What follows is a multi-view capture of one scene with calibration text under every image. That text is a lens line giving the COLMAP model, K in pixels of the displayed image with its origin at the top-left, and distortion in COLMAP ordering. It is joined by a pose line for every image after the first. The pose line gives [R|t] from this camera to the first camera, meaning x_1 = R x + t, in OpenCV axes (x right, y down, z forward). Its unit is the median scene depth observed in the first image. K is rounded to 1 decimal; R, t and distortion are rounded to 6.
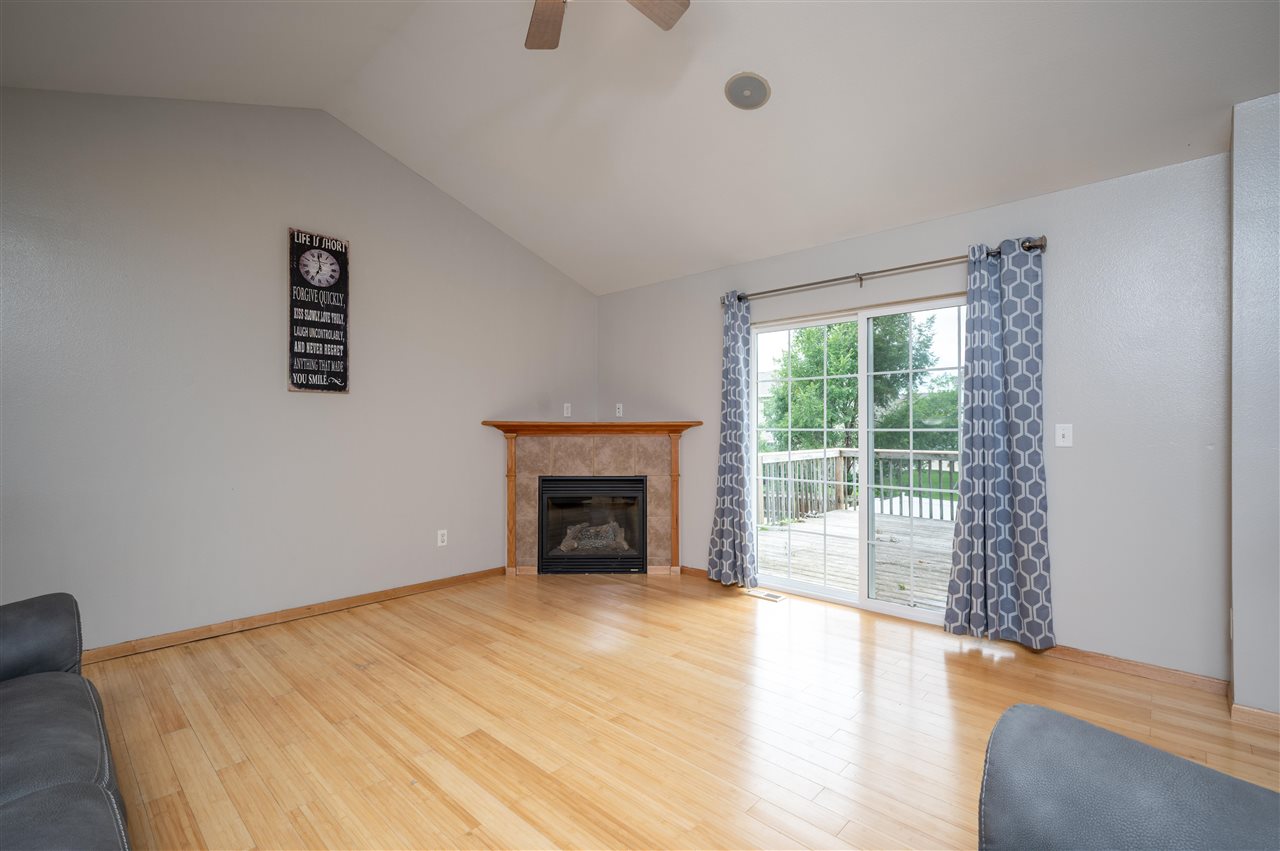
lens RADIAL K [[571.3, 0, 634.1], [0, 571.3, 429.3], [0, 0, 1]] dist [-0.002226, 0.000127]
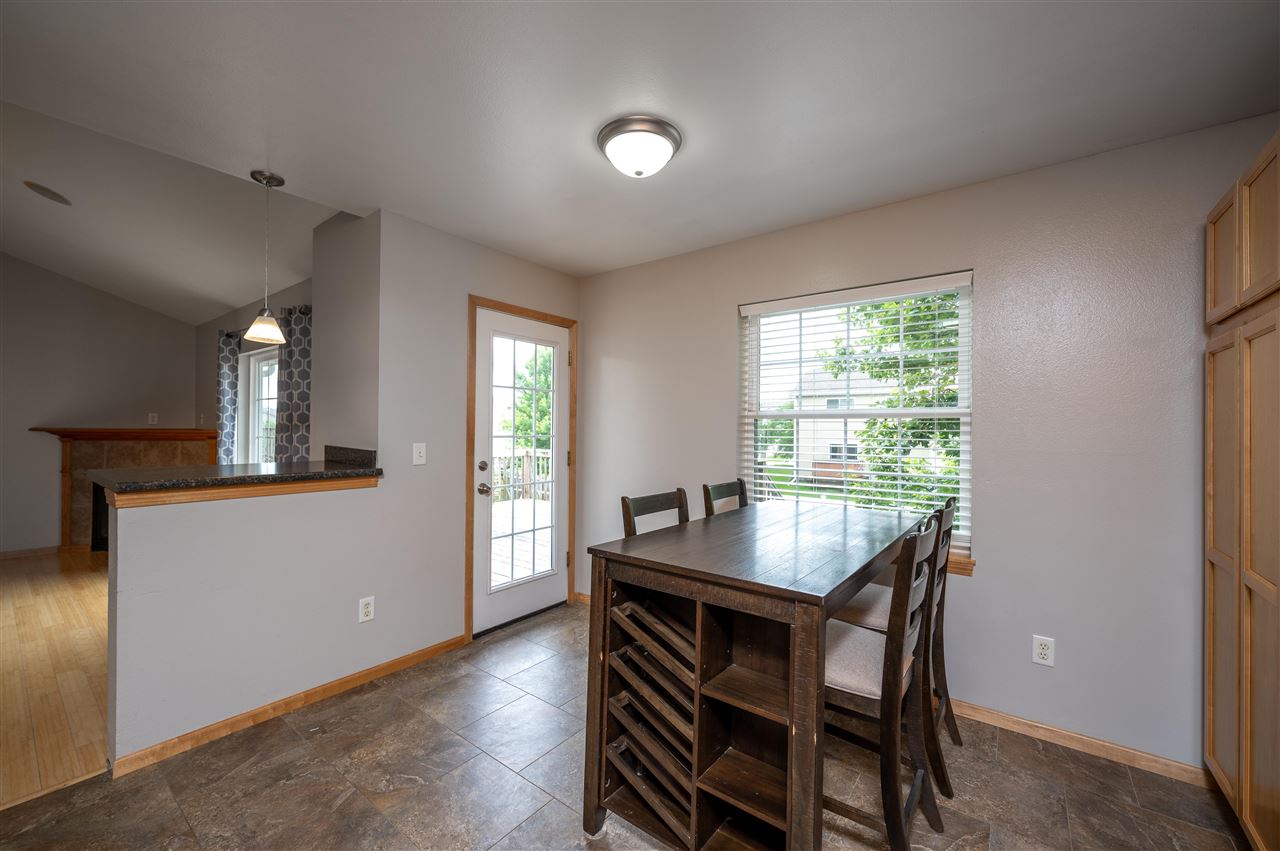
lens RADIAL K [[508.3, 0, 641.9], [0, 508.3, 425.9], [0, 0, 1]] dist [-0.003860, -0.000867]
pose [[0.994792, 0.009806, 0.101450, 0.965368], [-0.009341, 0.999944, -0.005058, -0.025959], [-0.101494, 0.004085, 0.994828, -0.224794]]
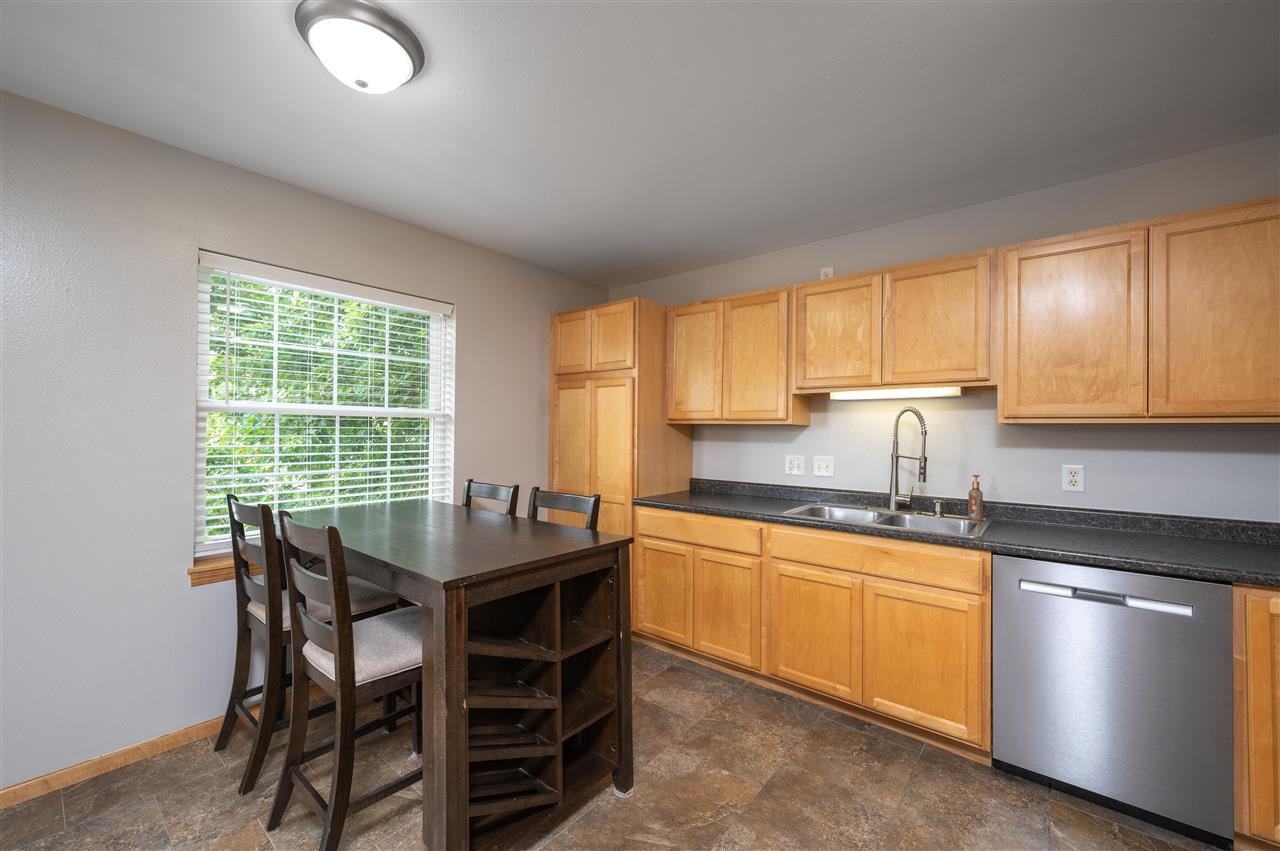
lens RADIAL K [[508.3, 0, 634.8], [0, 508.3, 426.8], [0, 0, 1]] dist [-0.003860, -0.000867]
pose [[-0.058143, 0.007191, 0.998282, 0.670963], [-0.010621, 0.999913, -0.007821, -0.026610], [-0.998252, -0.011058, -0.058062, 0.054558]]
